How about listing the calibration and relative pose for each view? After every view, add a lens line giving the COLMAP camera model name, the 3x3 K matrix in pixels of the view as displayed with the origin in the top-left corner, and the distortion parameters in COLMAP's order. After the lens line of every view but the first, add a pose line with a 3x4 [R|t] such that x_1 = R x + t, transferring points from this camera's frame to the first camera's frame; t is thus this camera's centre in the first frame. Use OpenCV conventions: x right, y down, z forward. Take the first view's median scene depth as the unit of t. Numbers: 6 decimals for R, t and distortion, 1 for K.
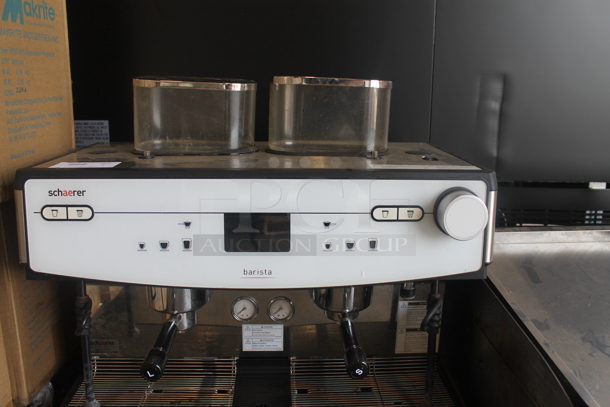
lens RADIAL K [[520.3, 0, 305.2], [0, 520.3, 199.5], [0, 0, 1]] dist [-0.161454, 0.136599]
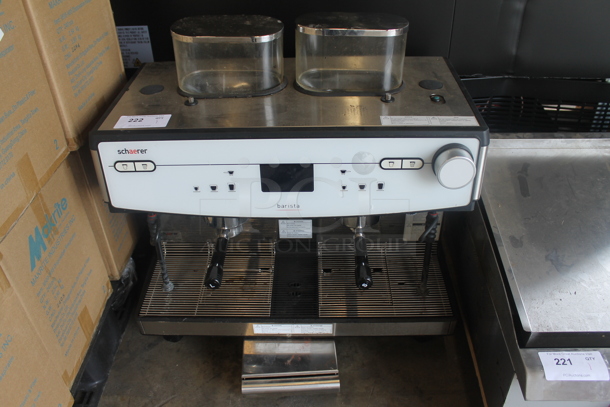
lens RADIAL K [[520.3, 0, 304.5], [0, 520.3, 203.2], [0, 0, 1]] dist [-0.161454, 0.136599]
pose [[0.997044, 0.010788, -0.076066, 0.040038], [0.020175, 0.918580, 0.394720, -0.331971], [0.074131, -0.395088, 0.915647, -0.144796]]
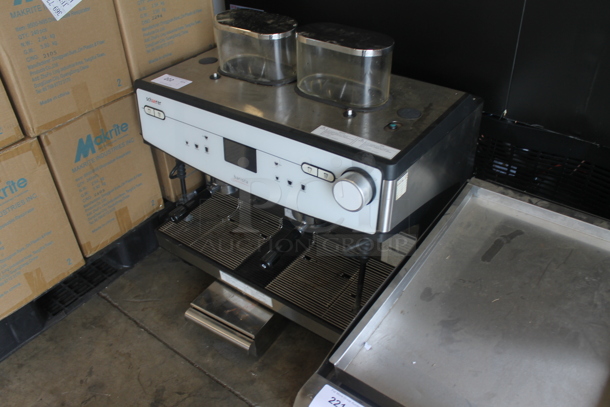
lens RADIAL K [[520.3, 0, 303.0], [0, 520.3, 201.1], [0, 0, 1]] dist [-0.161454, 0.136599]
pose [[0.771098, 0.339773, -0.538481, 0.784918], [-0.098779, 0.899313, 0.426003, -0.411966], [0.629008, -0.275300, 0.727021, 0.008785]]
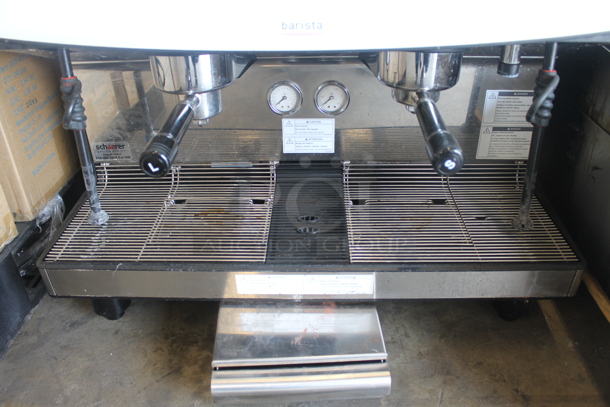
lens RADIAL K [[520.3, 0, 304.9], [0, 520.3, 201.4], [0, 0, 1]] dist [-0.161454, 0.136599]
pose [[0.996893, 0.010894, -0.078006, -0.029172], [0.014110, 0.949666, 0.312947, 0.134795], [0.077489, -0.313075, 0.946562, 0.254730]]
